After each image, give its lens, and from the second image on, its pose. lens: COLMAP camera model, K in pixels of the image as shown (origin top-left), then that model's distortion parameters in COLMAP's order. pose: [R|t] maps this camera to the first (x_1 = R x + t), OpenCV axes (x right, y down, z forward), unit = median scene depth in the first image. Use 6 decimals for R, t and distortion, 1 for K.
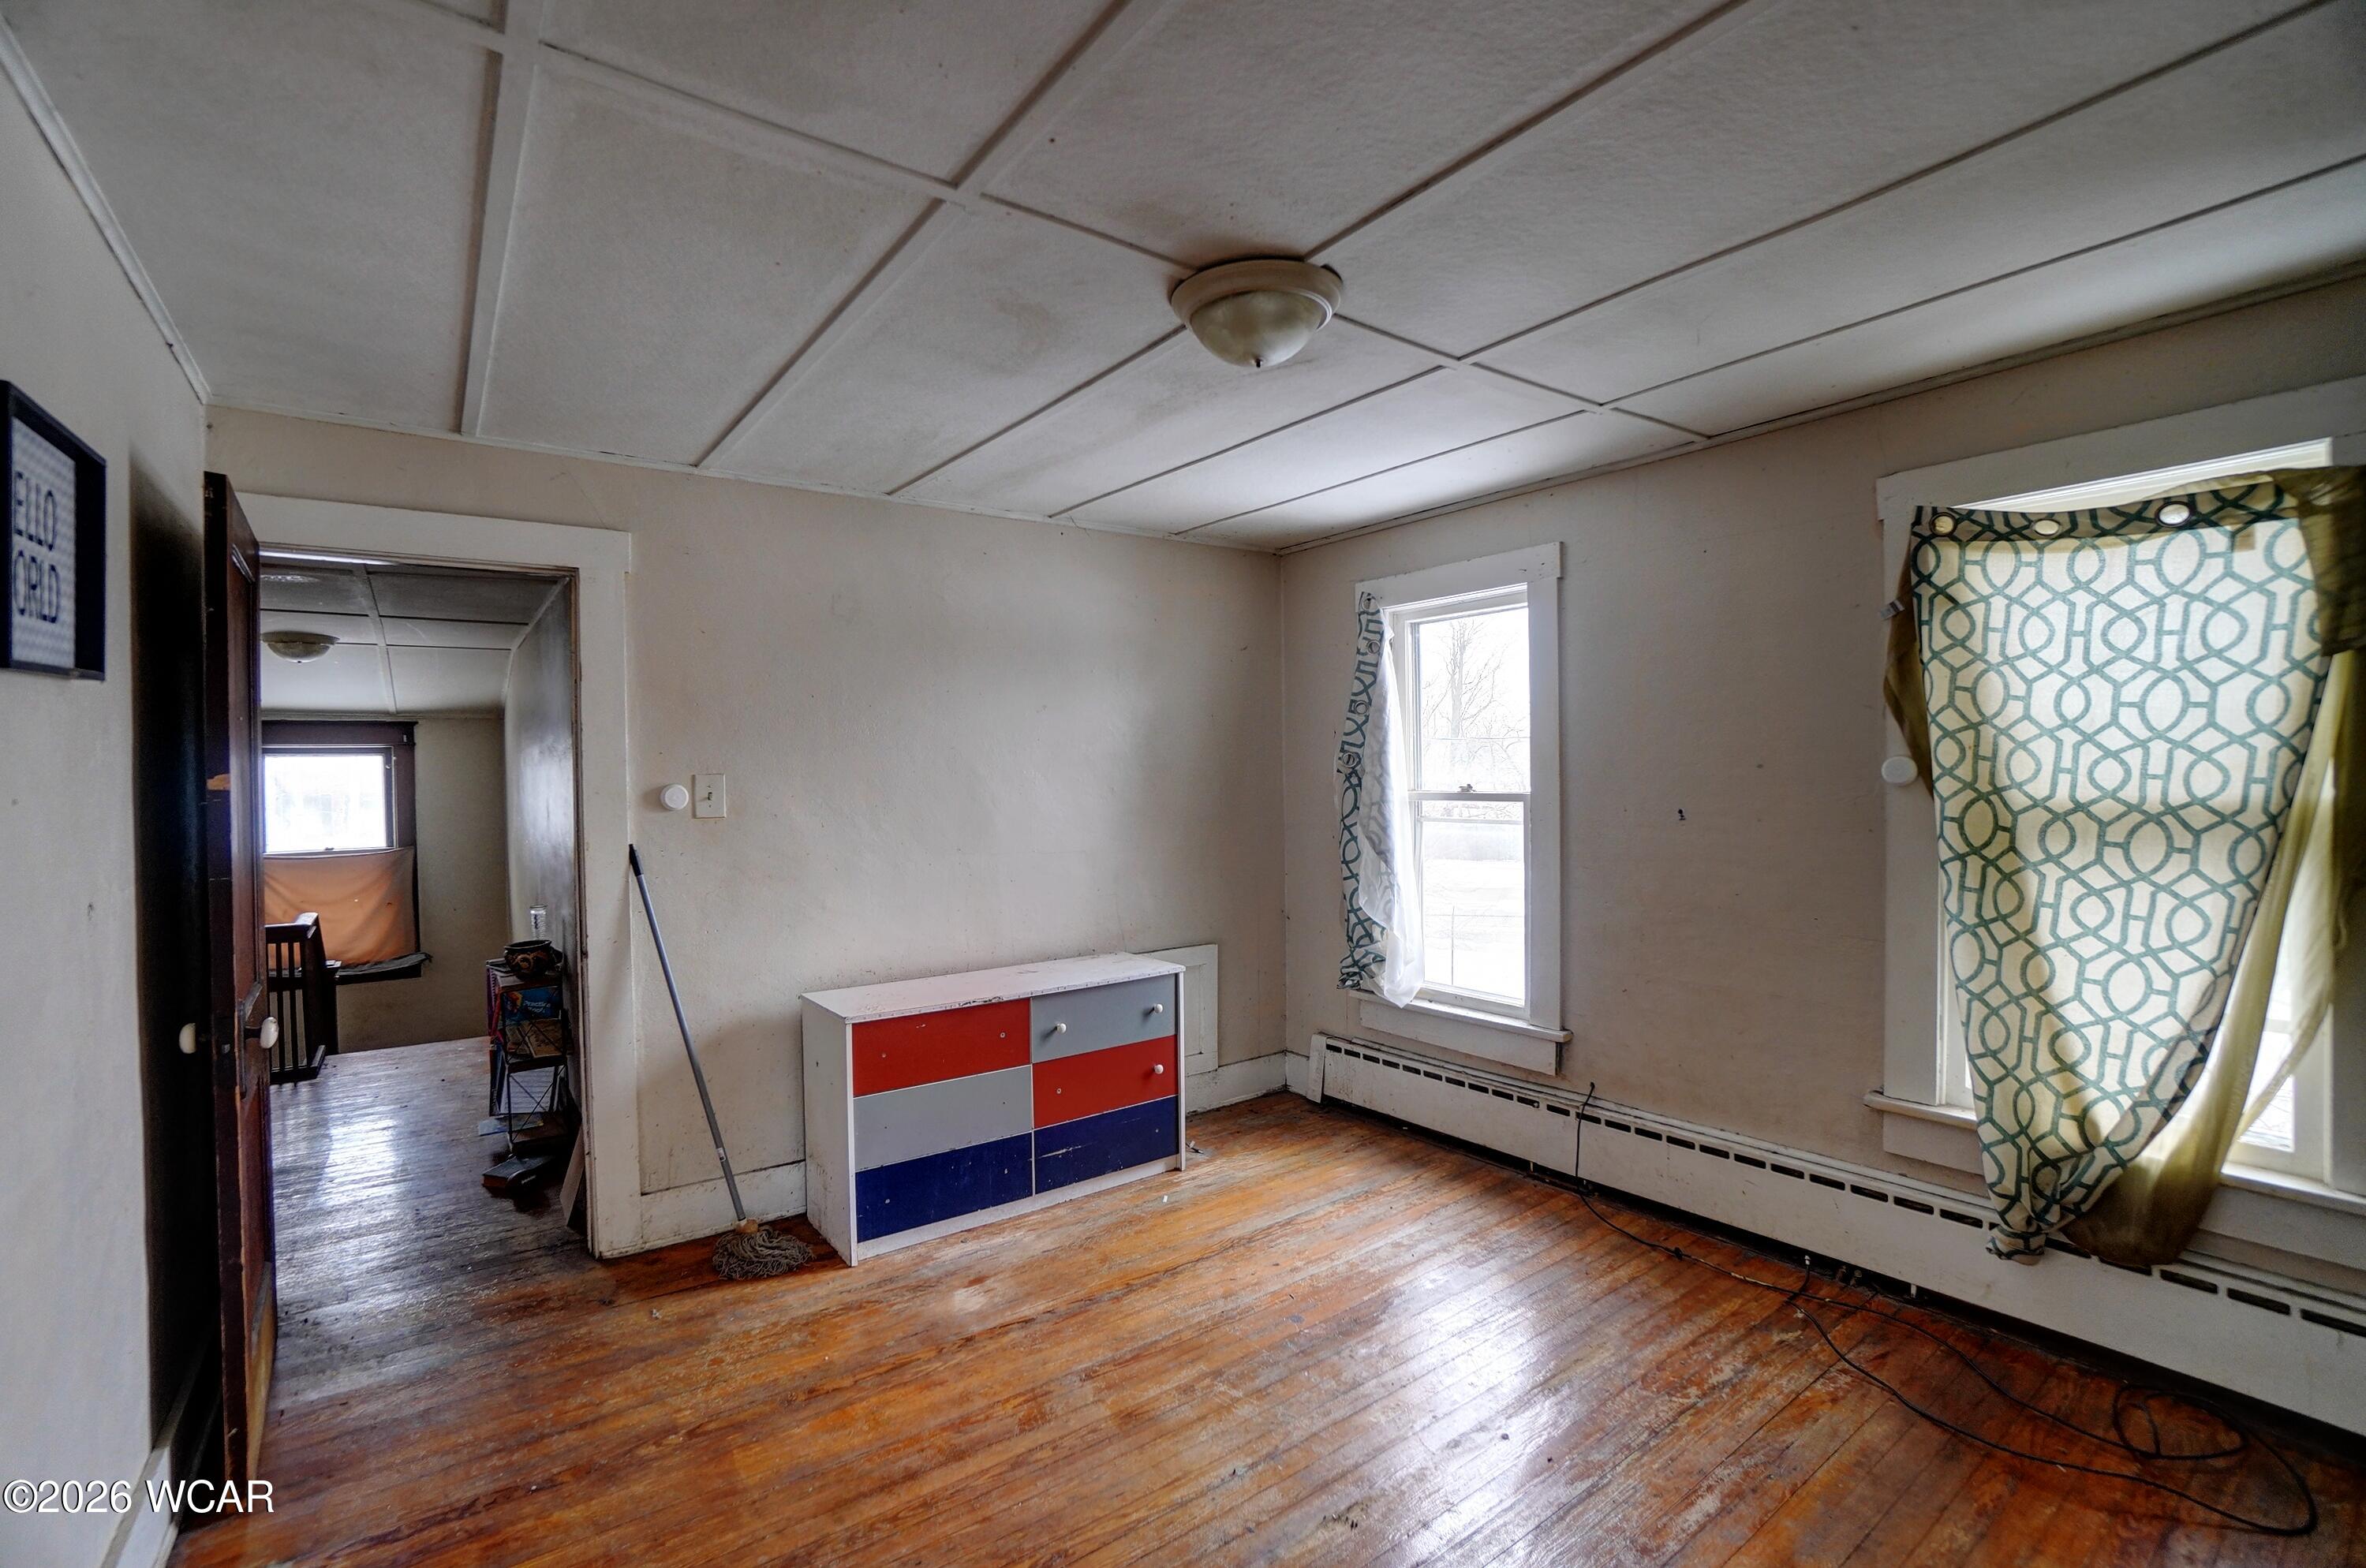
lens RADIAL K [[1049.5, 0, 1153.3], [0, 1049.5, 780.3], [0, 0, 1]] dist [-0.061292, 0.021486]
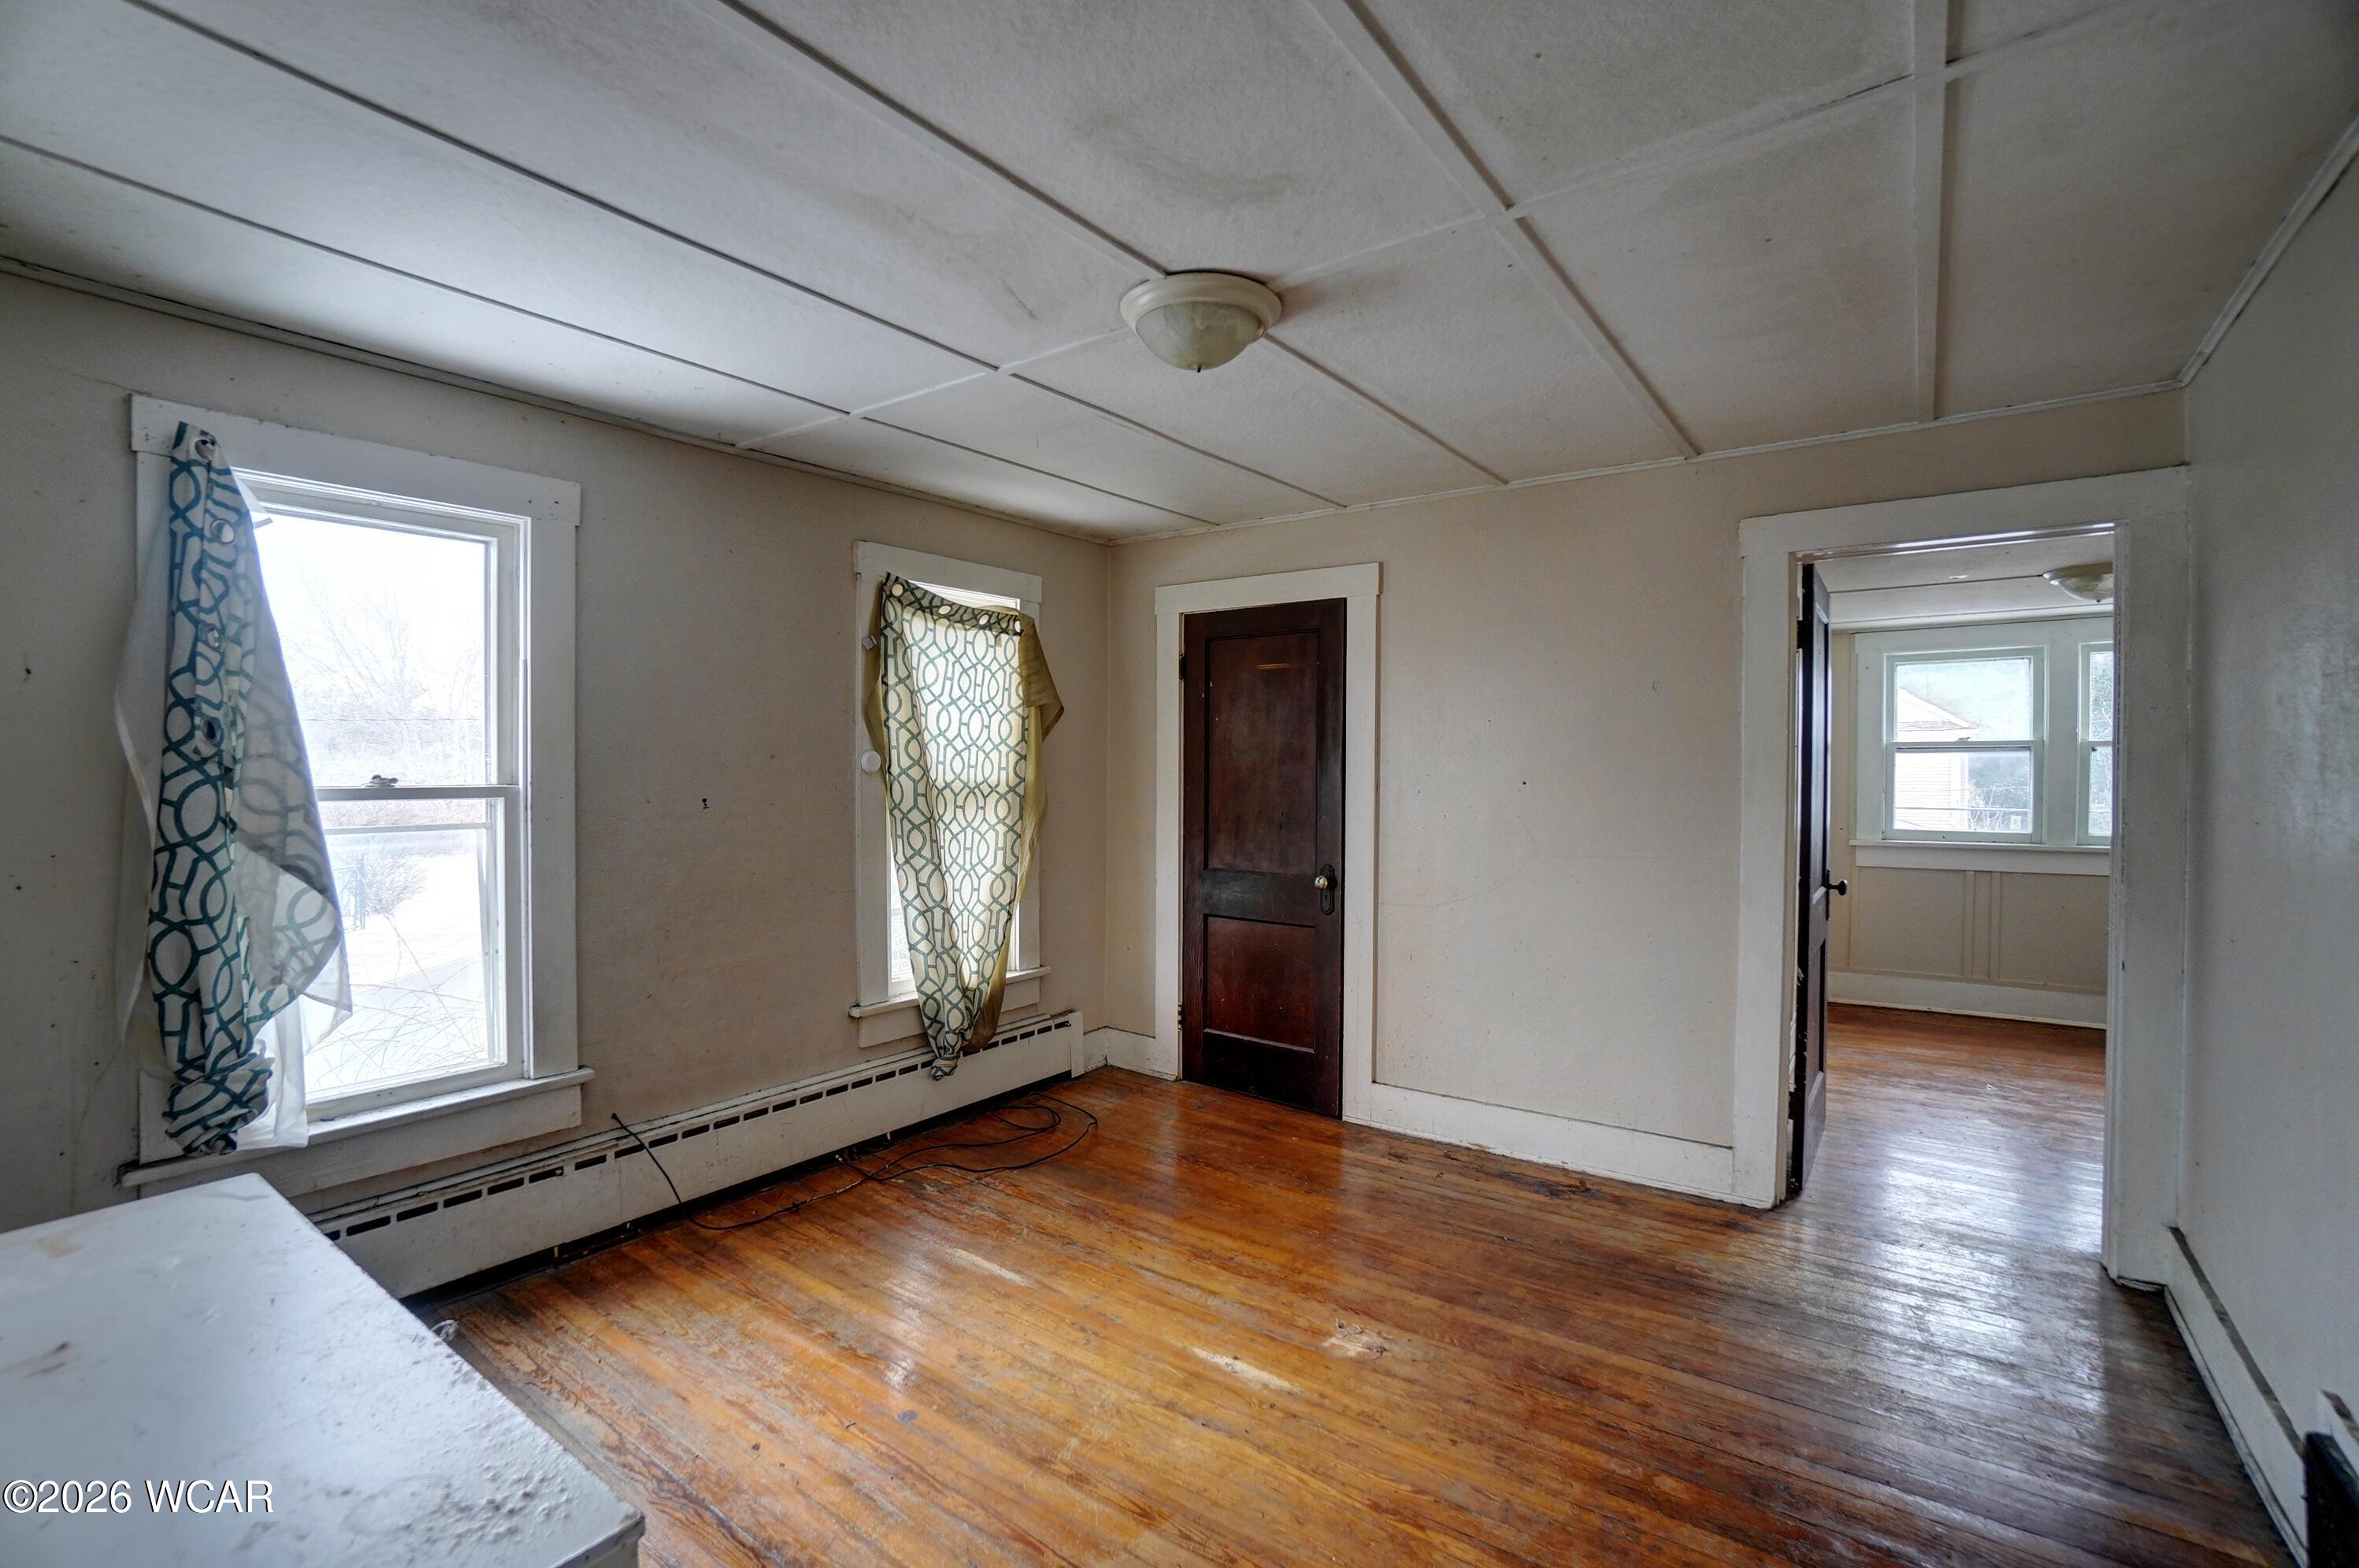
lens RADIAL K [[1046.4, 0, 1149.9], [0, 1046.4, 780.3], [0, 0, 1]] dist [-0.061292, 0.021486]
pose [[-0.298395, 0.000665, 0.954442, -0.776972], [0.011903, 0.999925, 0.003025, 0.017397], [-0.954368, 0.012264, -0.298380, 1.176551]]
